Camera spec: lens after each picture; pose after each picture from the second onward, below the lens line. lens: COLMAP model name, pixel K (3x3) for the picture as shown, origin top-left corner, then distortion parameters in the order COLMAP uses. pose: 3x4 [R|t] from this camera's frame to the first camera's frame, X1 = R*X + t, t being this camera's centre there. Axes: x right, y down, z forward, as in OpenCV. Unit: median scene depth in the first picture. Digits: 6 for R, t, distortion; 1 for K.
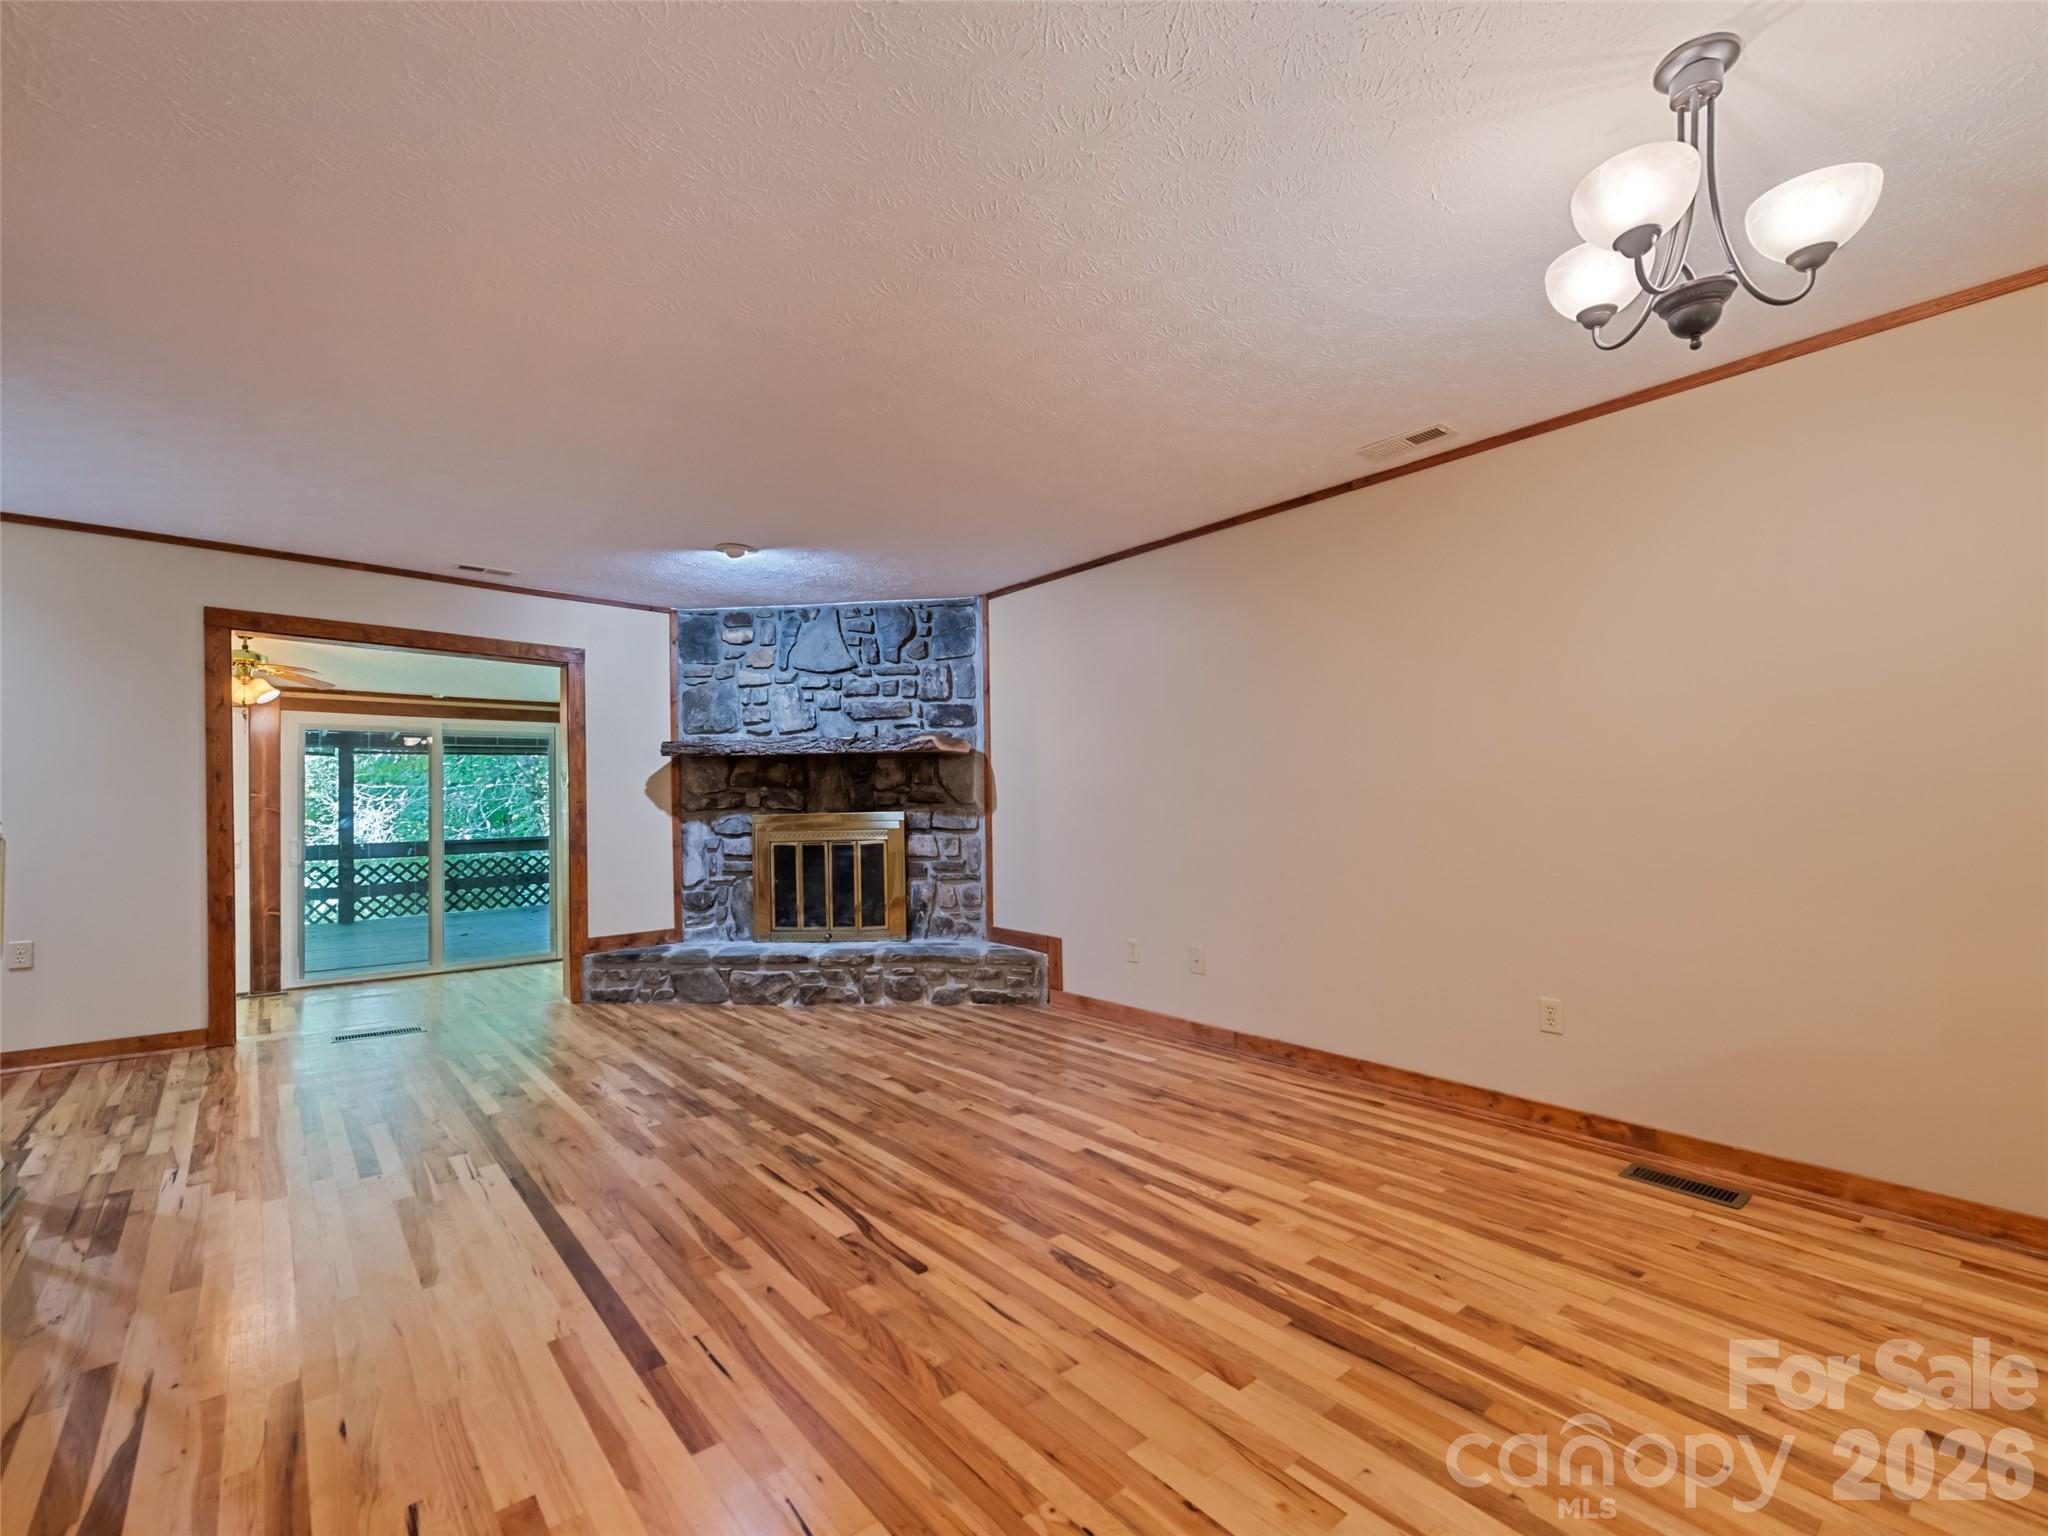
lens RADIAL K [[913.4, 0, 1022.0], [0, 913.4, 787.6], [0, 0, 1]] dist [0.018082, -0.000154]
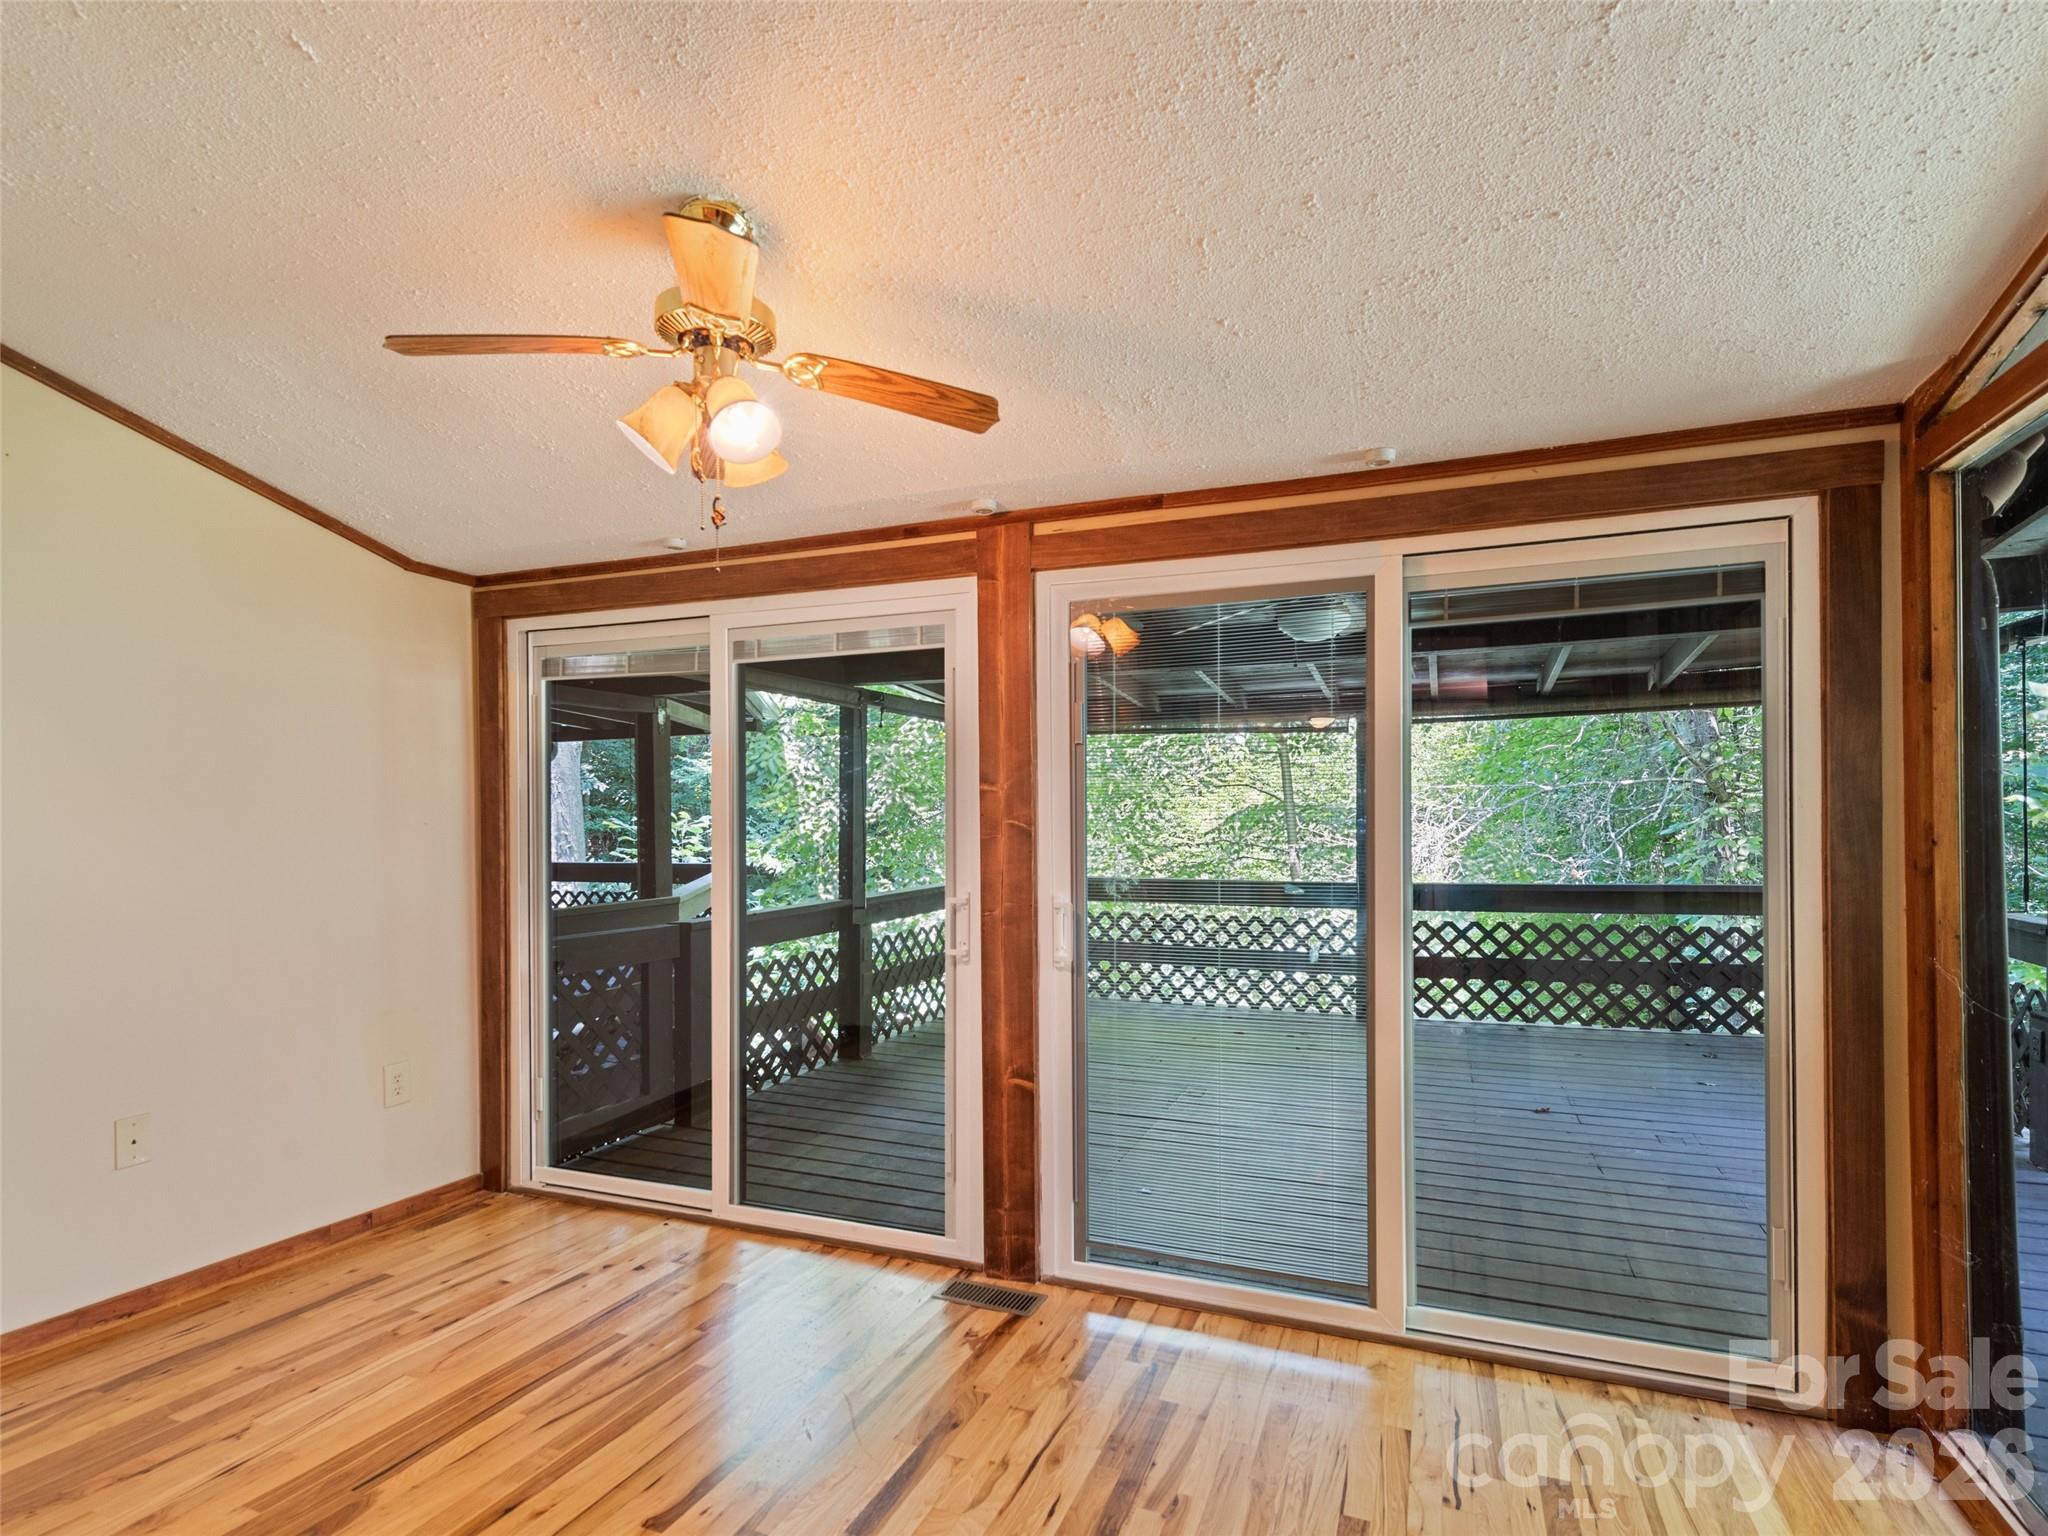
lens RADIAL K [[1025.8, 0, 1049.5], [0, 1025.8, 823.5], [0, 0, 1]] dist [0.003061, -0.001729]
pose [[0.486374, 0.013534, -0.873646, -0.488868], [0.008205, 0.999765, 0.020055, 0.017760], [0.873712, -0.016922, 0.486149, 0.929839]]
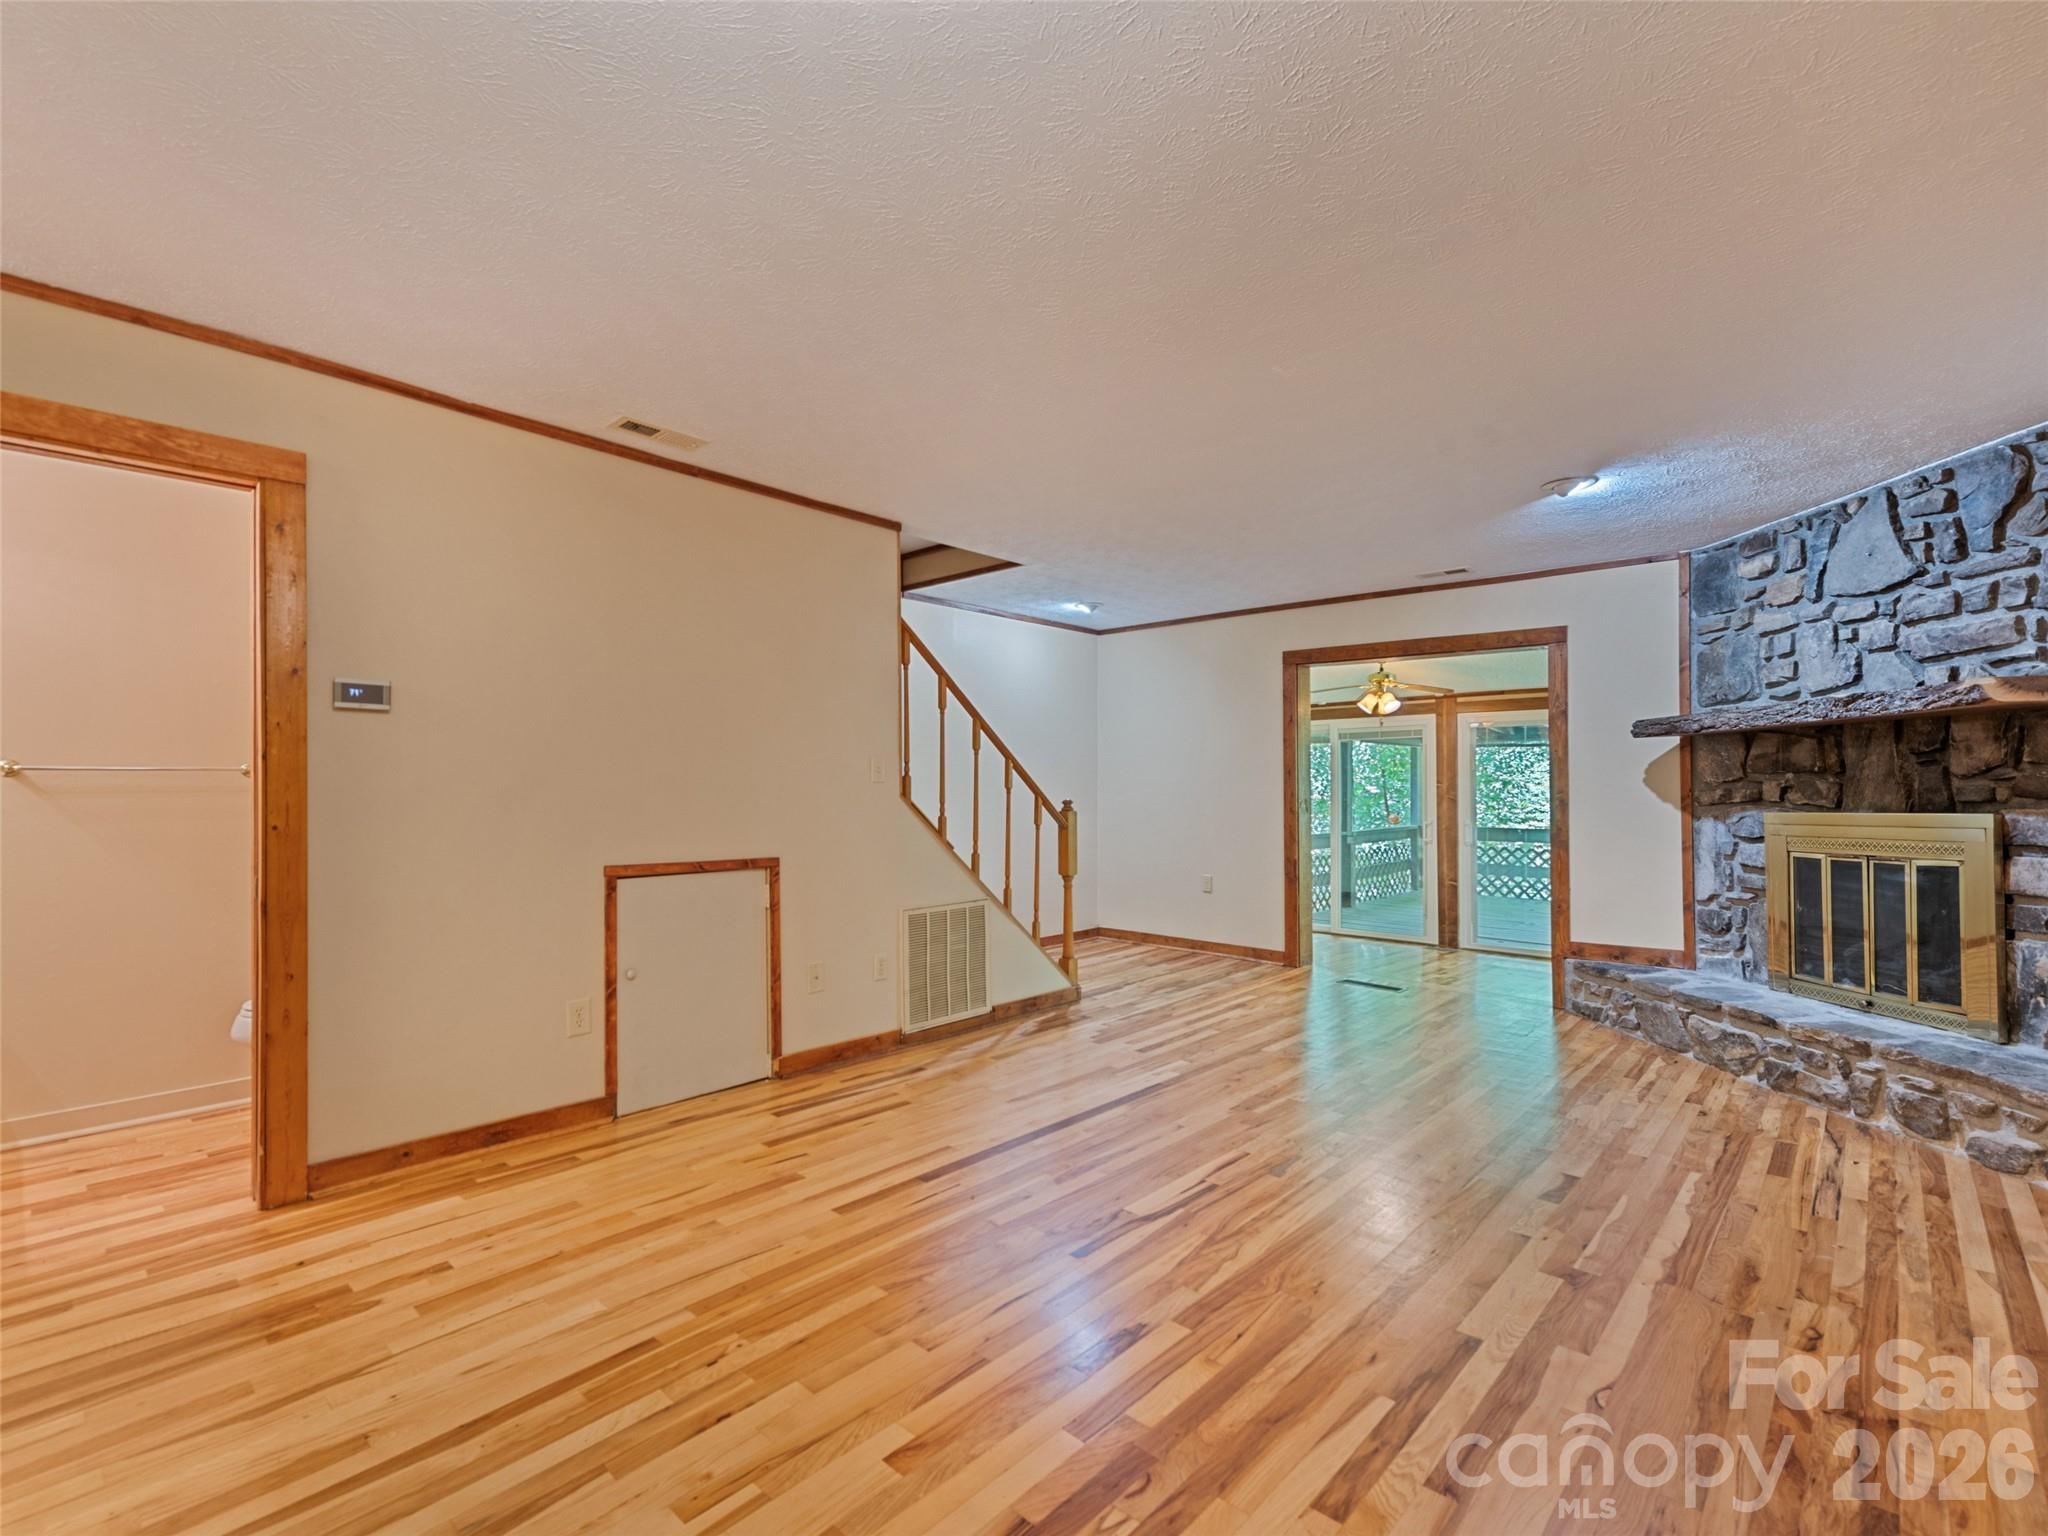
lens RADIAL K [[935.3, 0, 1024.1], [0, 935.3, 794.8], [0, 0, 1]] dist [0.010306, -0.000562]
pose [[0.136921, 0.009644, -0.990535, 0.372510], [0.012022, 0.999863, 0.011397, 0.000800], [0.990509, -0.013469, 0.136786, 0.330653]]
